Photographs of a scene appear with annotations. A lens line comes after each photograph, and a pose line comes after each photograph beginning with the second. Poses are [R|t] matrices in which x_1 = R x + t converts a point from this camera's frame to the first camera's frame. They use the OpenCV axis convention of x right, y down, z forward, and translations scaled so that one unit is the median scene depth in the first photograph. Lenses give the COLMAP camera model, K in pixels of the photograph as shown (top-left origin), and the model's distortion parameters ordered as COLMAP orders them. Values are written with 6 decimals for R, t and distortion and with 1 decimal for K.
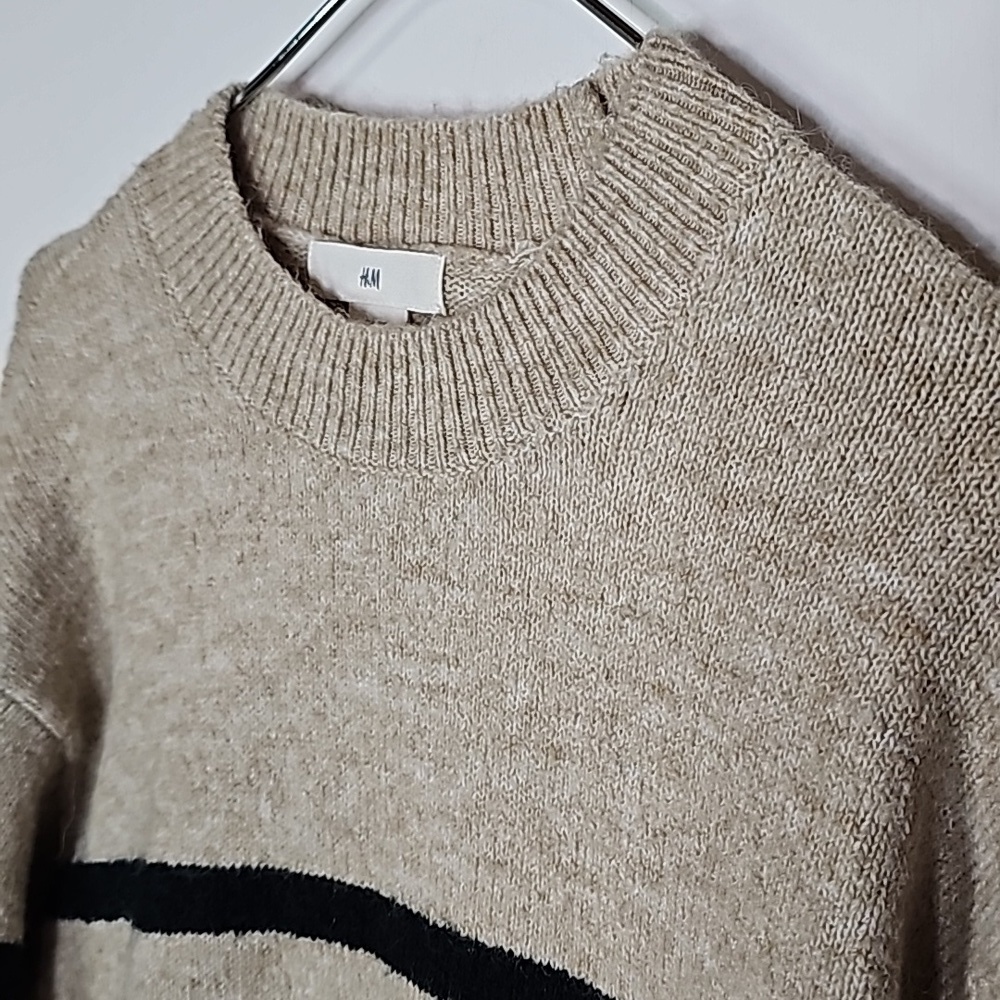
lens RADIAL K [[1507.4, 0, 500.0], [0, 1507.4, 500.0], [0, 0, 1]] dist [0.252528, -0.901002]
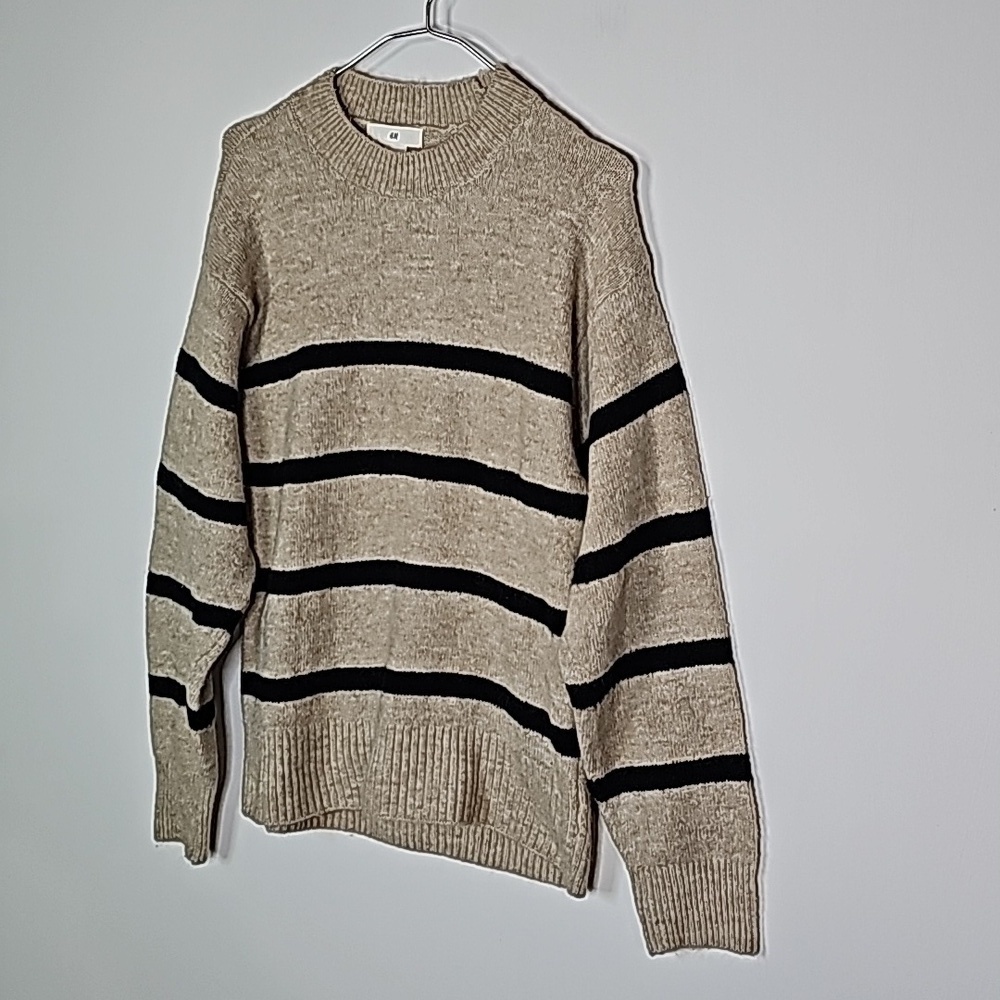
lens RADIAL K [[1507.4, 0, 500.0], [0, 1507.4, 500.0], [0, 0, 1]] dist [0.252528, -0.901002]
pose [[0.957049, -0.041332, 0.286966, -0.795276], [0.025725, 0.997988, 0.057948, 0.414233], [-0.288784, -0.048077, 0.956186, -2.040296]]
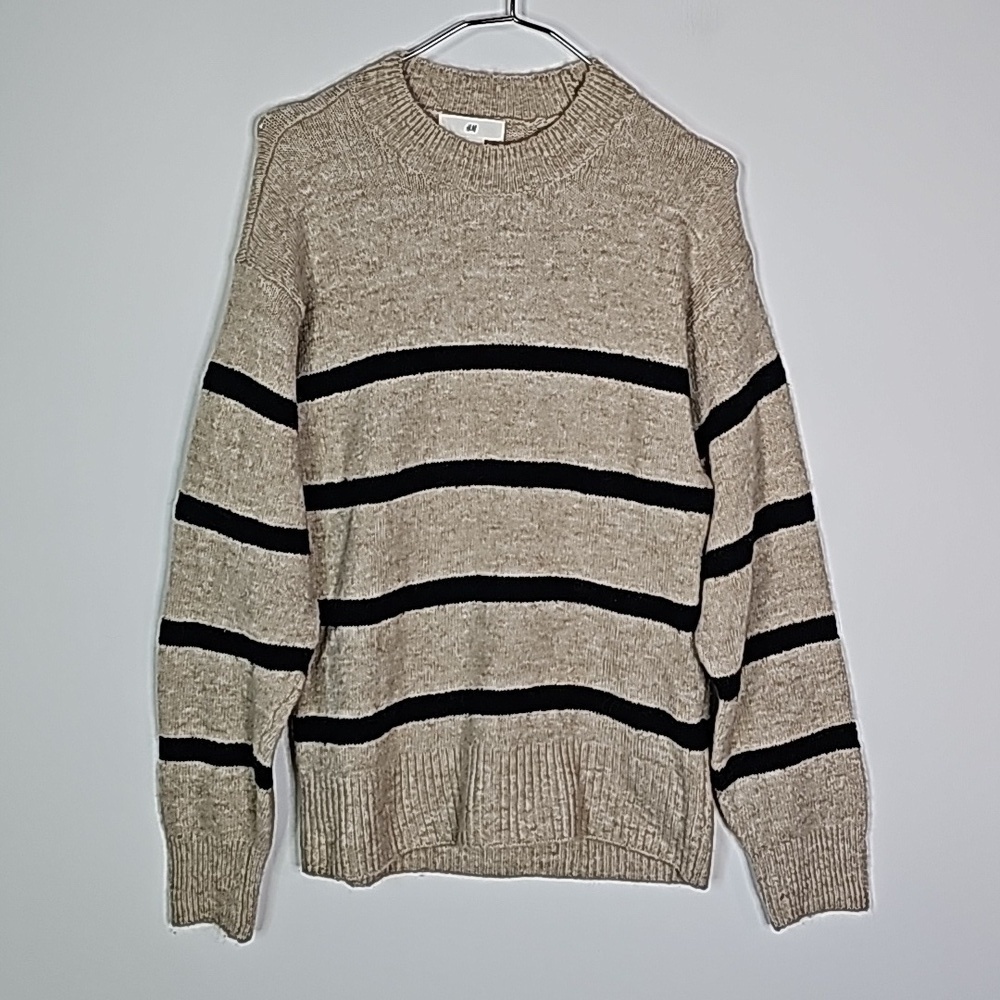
lens RADIAL K [[1507.4, 0, 500.0], [0, 1507.4, 500.0], [0, 0, 1]] dist [0.252528, -0.901002]
pose [[0.729704, -0.110661, 0.674749, -2.095039], [0.078800, 0.993852, 0.077777, 0.337999], [-0.679207, -0.003584, 0.733938, -1.178827]]
